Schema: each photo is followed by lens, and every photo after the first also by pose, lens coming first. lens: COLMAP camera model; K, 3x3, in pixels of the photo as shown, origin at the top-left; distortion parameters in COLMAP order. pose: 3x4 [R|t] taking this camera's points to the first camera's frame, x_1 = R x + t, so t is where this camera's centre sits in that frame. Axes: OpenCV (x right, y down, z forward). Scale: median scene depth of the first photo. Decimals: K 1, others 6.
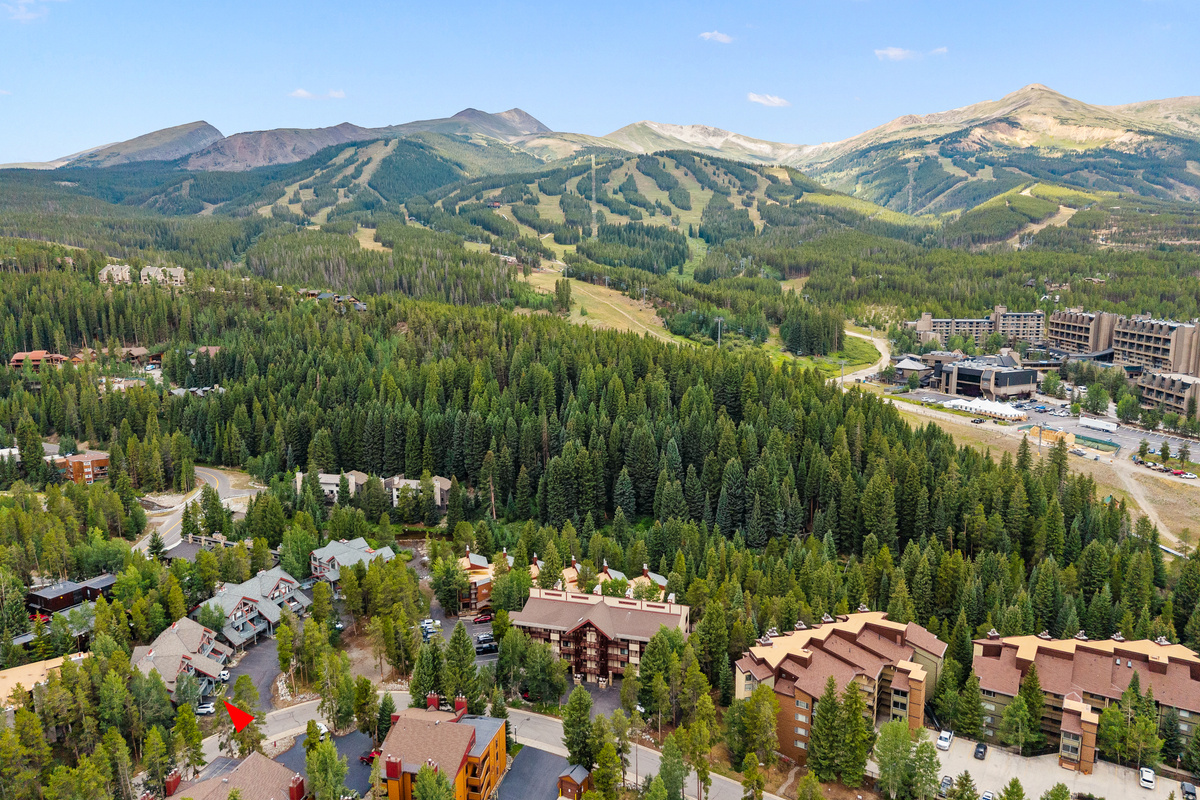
lens RADIAL K [[801.7, 0, 600.0], [0, 801.7, 400.0], [0, 0, 1]] dist [0.020102, -0.020986]
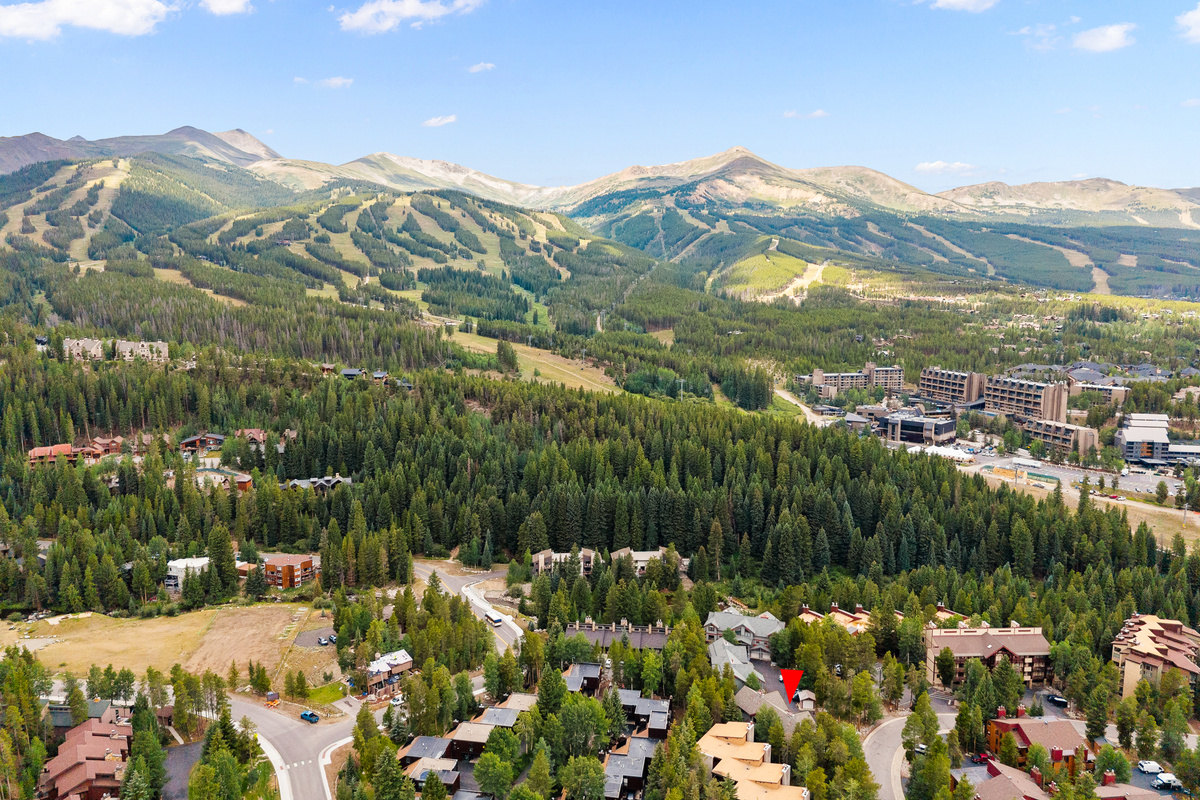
lens RADIAL K [[801.7, 0, 600.0], [0, 801.7, 400.0], [0, 0, 1]] dist [0.020102, -0.020986]
pose [[0.942285, -0.033138, 0.333169, -0.075706], [0.045200, 0.998571, -0.028516, -0.010107], [-0.331748, 0.041930, 0.942436, -0.008403]]
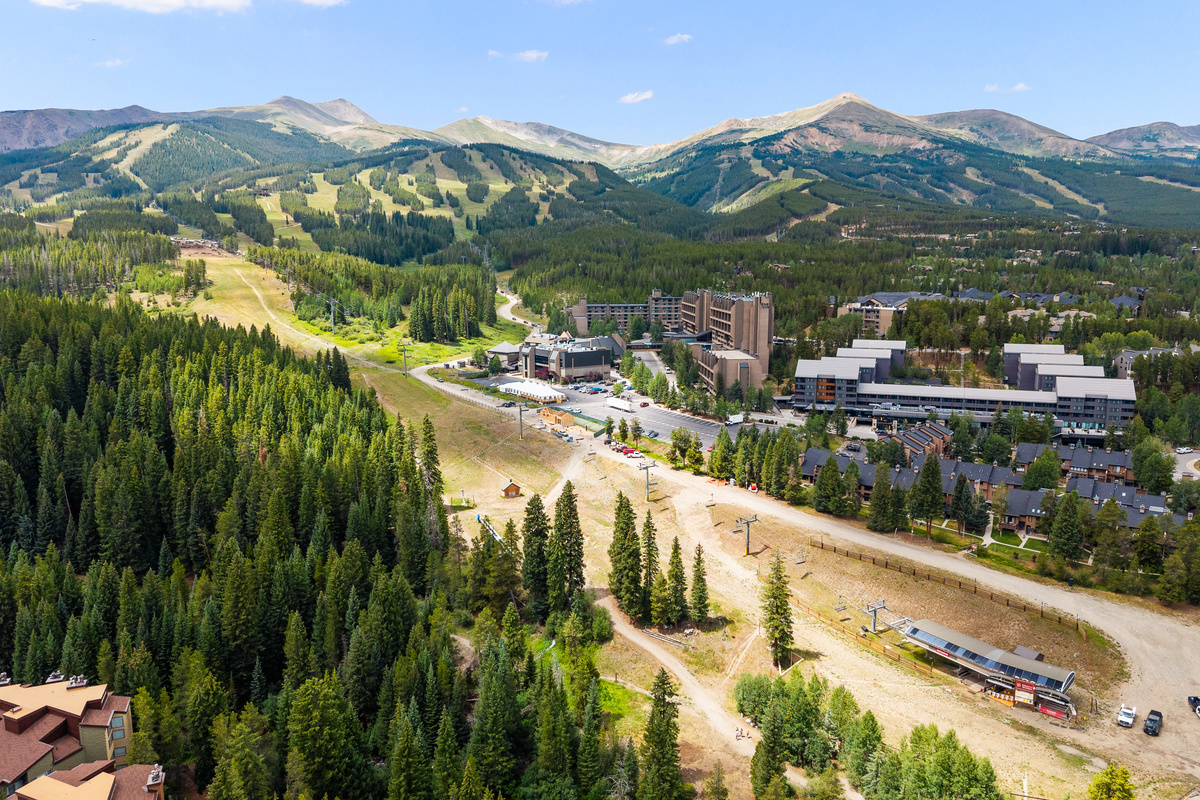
lens RADIAL K [[819.1, 0, 600.0], [0, 819.1, 400.0], [0, 0, 1]] dist [0.005006, 0.003346]
pose [[0.985456, -0.024309, 0.168183, 0.061992], [0.025217, 0.999677, -0.003265, 0.003936], [-0.168049, 0.007459, 0.985750, 0.011117]]
